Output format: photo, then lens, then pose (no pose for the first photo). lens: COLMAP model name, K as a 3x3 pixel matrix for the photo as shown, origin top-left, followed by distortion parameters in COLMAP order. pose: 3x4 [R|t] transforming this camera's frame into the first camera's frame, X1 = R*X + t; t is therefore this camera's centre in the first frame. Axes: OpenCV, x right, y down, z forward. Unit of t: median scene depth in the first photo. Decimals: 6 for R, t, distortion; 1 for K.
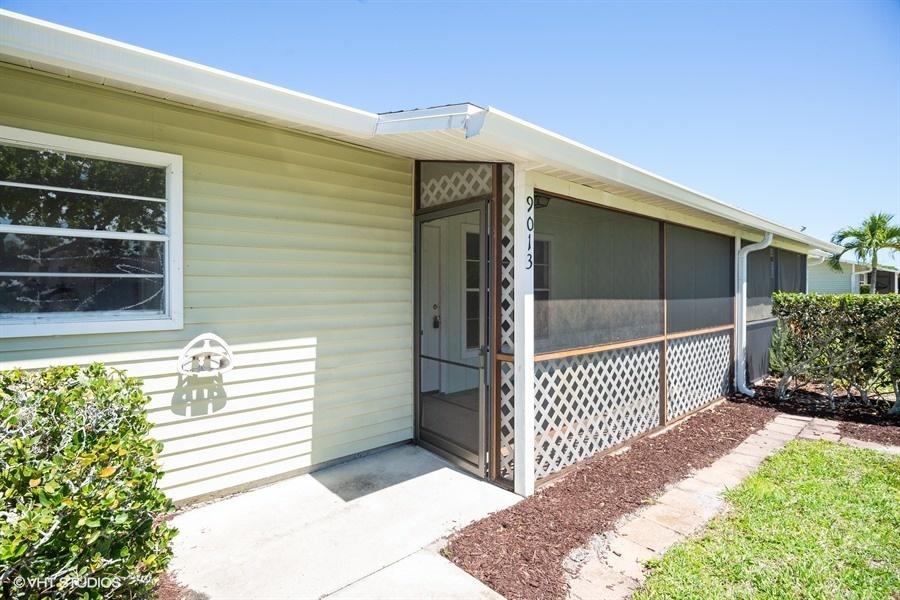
lens RADIAL K [[444.7, 0, 448.2], [0, 444.7, 300.2], [0, 0, 1]] dist [-0.003775, -0.003123]
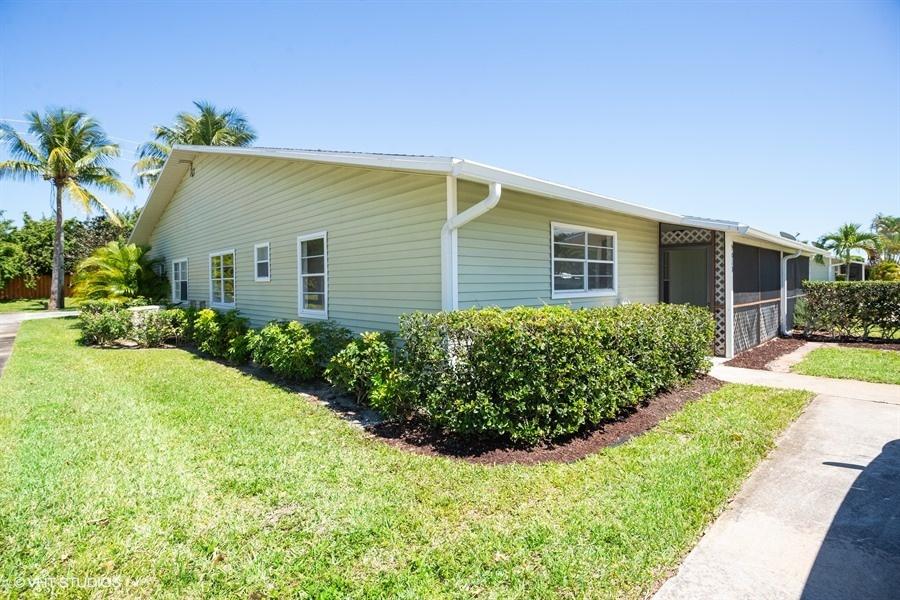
lens RADIAL K [[444.7, 0, 450.2], [0, 444.7, 283.5], [0, 0, 1]] dist [-0.003775, -0.003123]
pose [[0.999101, -0.005234, 0.042070, -0.837142], [0.005839, 0.999881, -0.014275, 0.012658], [-0.041990, 0.014508, 0.999013, -0.818108]]
